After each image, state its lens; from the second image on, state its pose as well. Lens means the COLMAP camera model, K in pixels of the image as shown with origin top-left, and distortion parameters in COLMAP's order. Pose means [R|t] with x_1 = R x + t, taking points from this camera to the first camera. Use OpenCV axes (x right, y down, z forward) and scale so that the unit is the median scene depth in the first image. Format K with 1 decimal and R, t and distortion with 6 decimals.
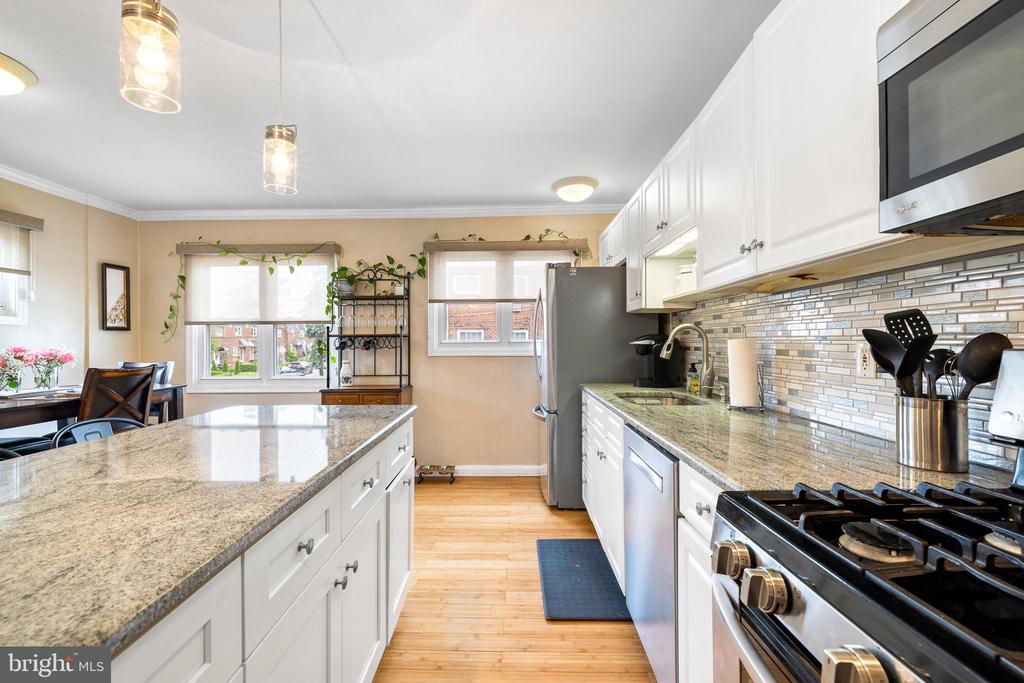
lens RADIAL K [[429.6, 0, 507.0], [0, 429.6, 342.6], [0, 0, 1]] dist [0.000804, 0.000136]
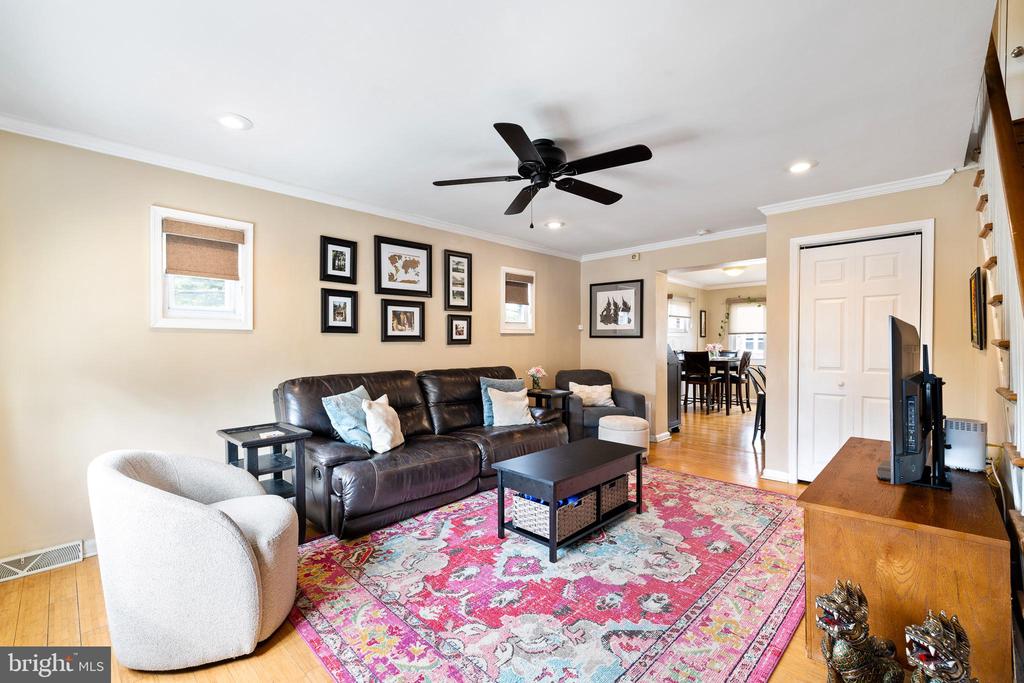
lens RADIAL K [[446.8, 0, 510.7], [0, 446.8, 357.7], [0, 0, 1]] dist [-0.001225, -0.000053]
pose [[0.732205, 0.023522, -0.680678, 0.019533], [0.001180, 0.999358, 0.035804, -0.004451], [0.681083, -0.027019, 0.731707, -1.542415]]
